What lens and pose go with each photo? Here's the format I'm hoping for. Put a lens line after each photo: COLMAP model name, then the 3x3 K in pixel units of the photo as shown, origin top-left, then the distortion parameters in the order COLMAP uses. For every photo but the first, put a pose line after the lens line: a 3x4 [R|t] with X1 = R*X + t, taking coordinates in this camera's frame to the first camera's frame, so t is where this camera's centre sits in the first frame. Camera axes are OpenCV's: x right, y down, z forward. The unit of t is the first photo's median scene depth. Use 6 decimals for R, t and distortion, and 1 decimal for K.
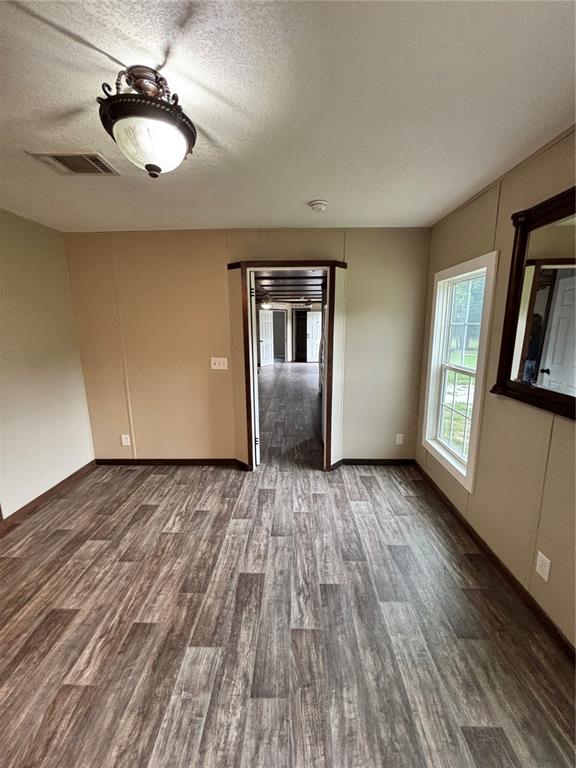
lens RADIAL K [[304.3, 0, 294.4], [0, 304.3, 383.1], [0, 0, 1]] dist [0.000543, -0.000432]
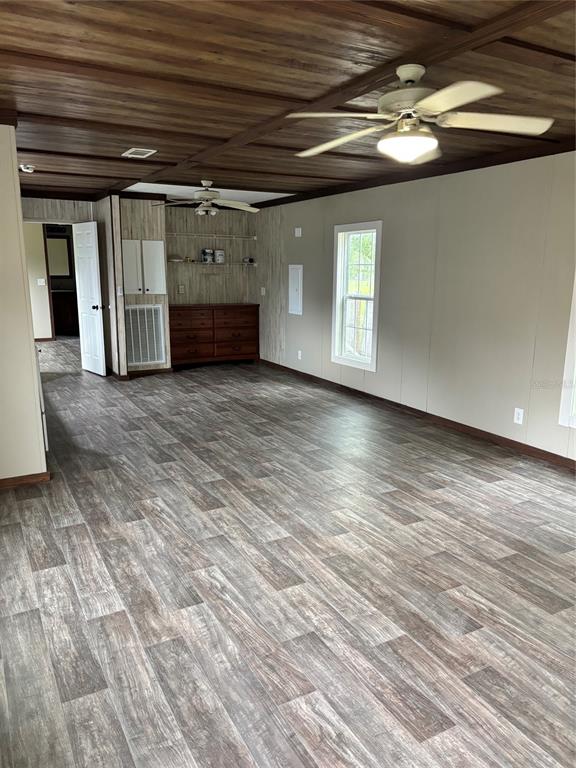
lens RADIAL K [[581.6, 0, 293.5], [0, 581.6, 384.4], [0, 0, 1]] dist [0.059583, -0.057325]
pose [[-0.869429, 0.104715, -0.482833, -0.004063], [-0.092219, 0.925710, 0.366820, -0.361626], [0.485375, 0.363450, -0.795183, 1.884515]]
